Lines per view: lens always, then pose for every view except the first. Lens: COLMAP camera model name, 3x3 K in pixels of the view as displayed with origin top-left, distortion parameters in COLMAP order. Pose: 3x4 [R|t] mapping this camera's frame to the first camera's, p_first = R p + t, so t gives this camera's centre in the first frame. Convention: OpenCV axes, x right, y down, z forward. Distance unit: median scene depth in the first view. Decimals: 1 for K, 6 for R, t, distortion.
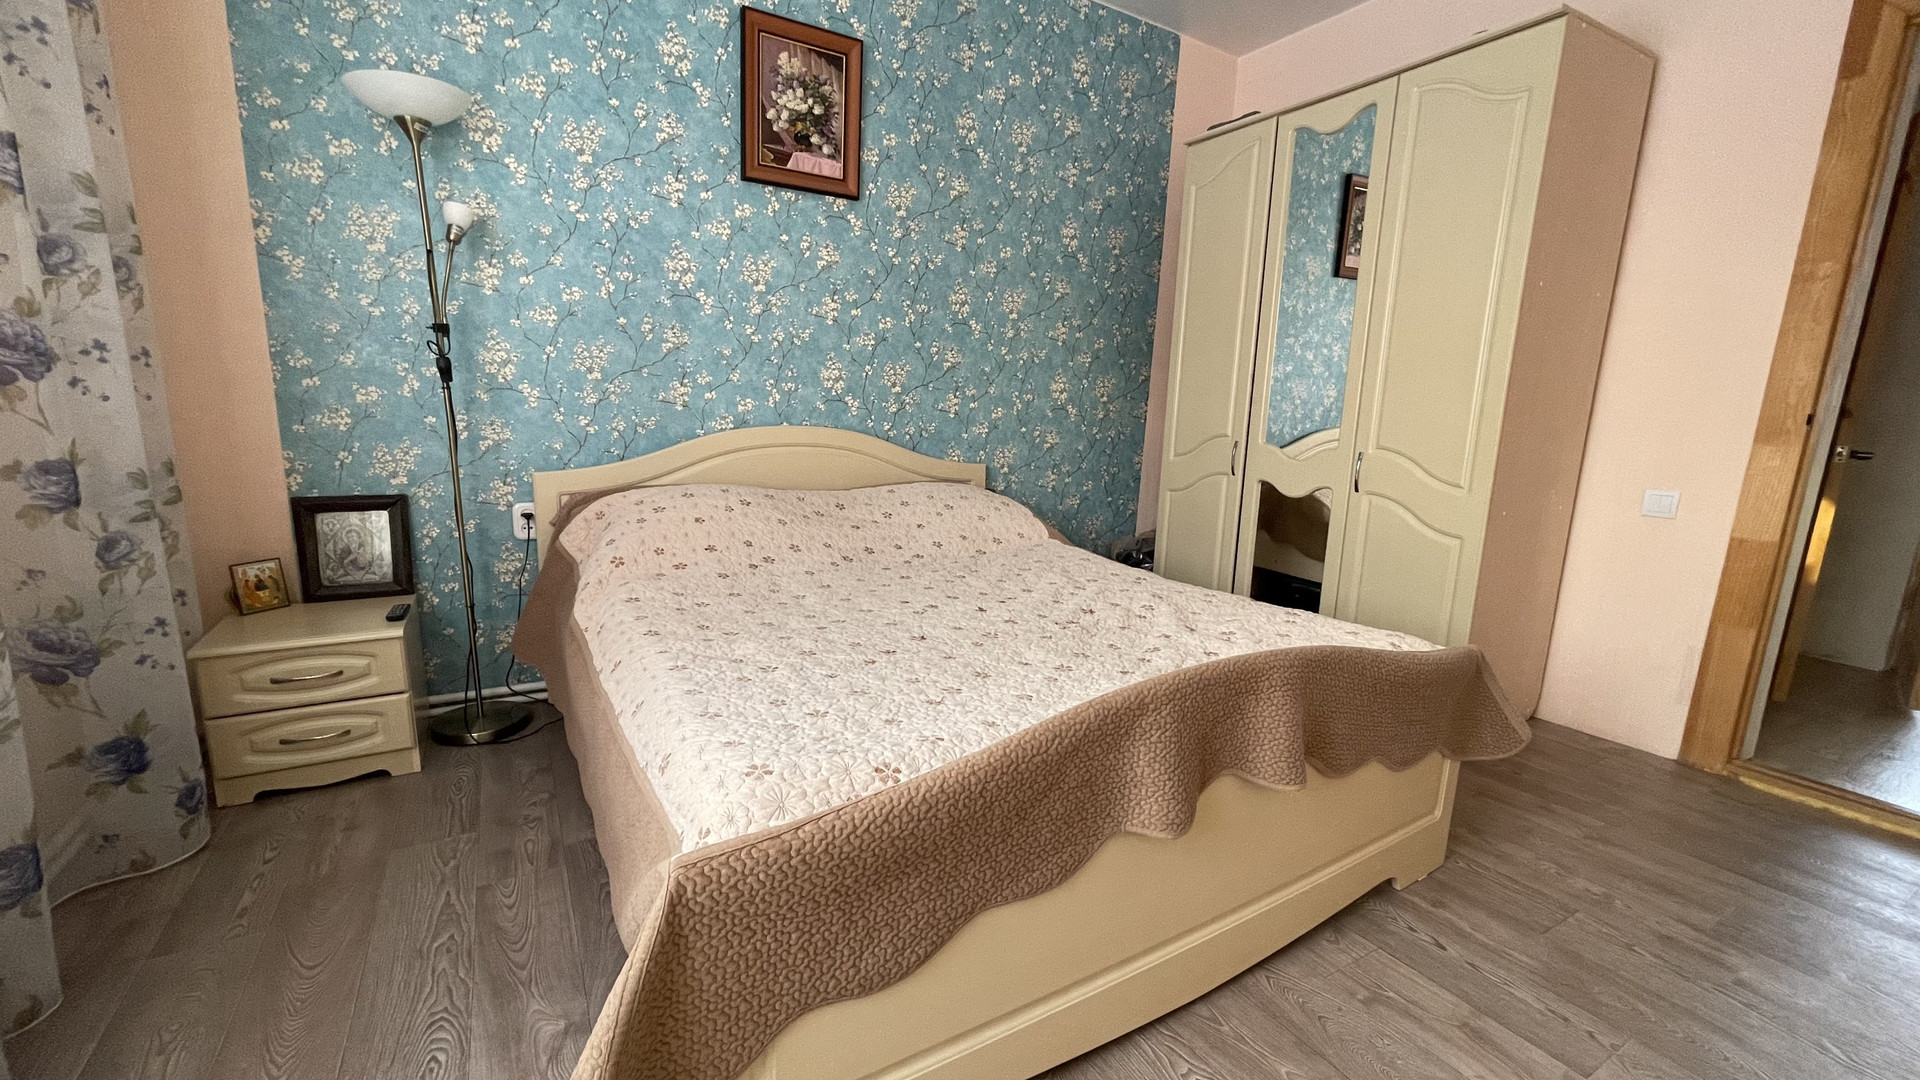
lens RADIAL K [[770.8, 0, 930.4], [0, 770.8, 503.0], [0, 0, 1]] dist [-0.004446, 0.001467]
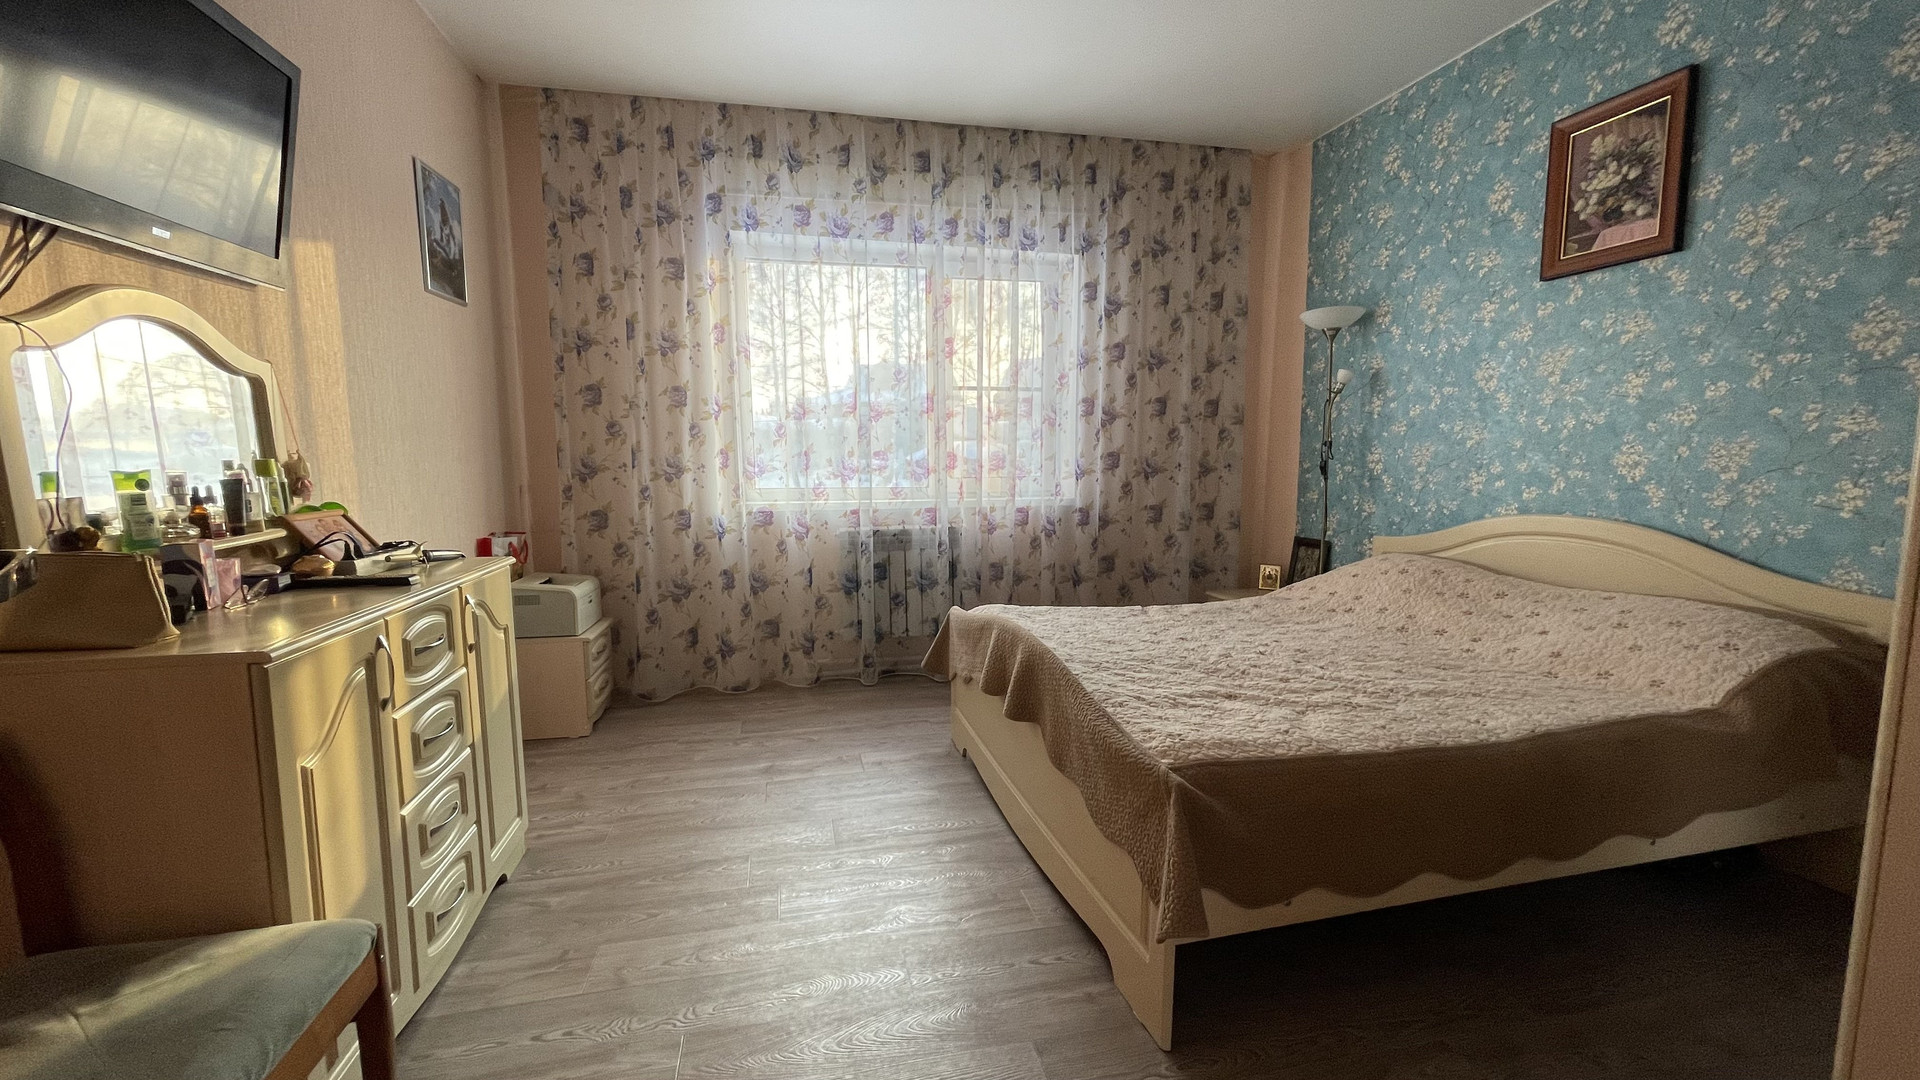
lens RADIAL K [[770.8, 0, 967.0], [0, 770.8, 551.4], [0, 0, 1]] dist [-0.004446, 0.001467]
pose [[-0.263977, 0.064401, -0.962377, 0.970243], [-0.171730, 0.978688, 0.112597, -0.036821], [0.949118, 0.194992, -0.247291, 0.559070]]
